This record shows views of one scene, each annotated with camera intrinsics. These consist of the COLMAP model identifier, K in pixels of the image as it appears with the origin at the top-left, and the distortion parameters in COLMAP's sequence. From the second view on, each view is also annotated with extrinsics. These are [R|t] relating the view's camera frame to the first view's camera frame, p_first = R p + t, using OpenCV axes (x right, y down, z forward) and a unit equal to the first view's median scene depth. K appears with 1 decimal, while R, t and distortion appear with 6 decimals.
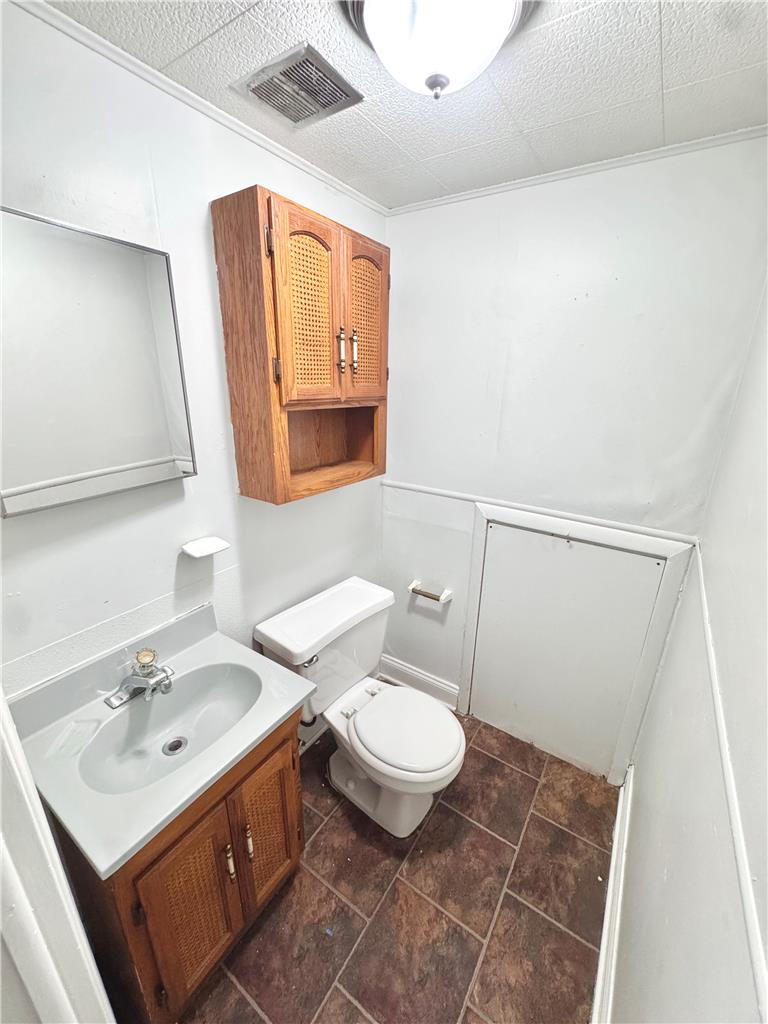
lens RADIAL K [[408.8, 0, 386.7], [0, 408.8, 514.4], [0, 0, 1]] dist [-0.005411, 0.000545]
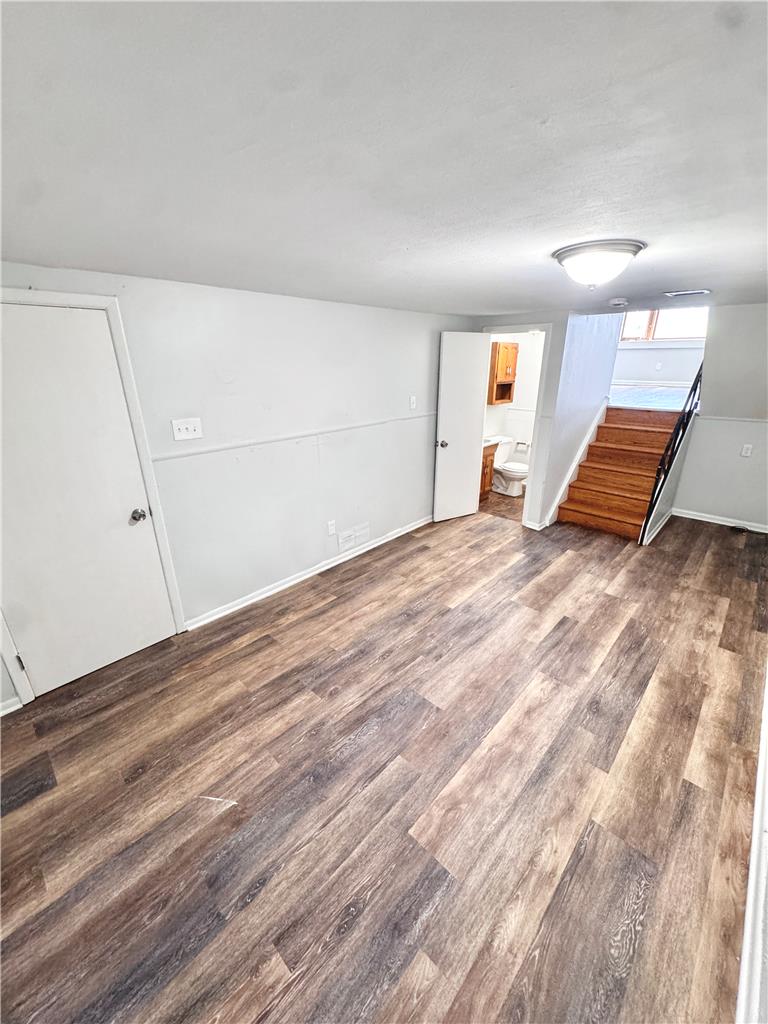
lens RADIAL K [[408.8, 0, 384.3], [0, 408.8, 514.4], [0, 0, 1]] dist [-0.005411, 0.000545]
pose [[0.987769, 0.033559, -0.152269, -0.641909], [-0.026972, 0.998617, 0.045121, 0.888061], [0.153573, -0.040463, 0.987309, -3.265916]]
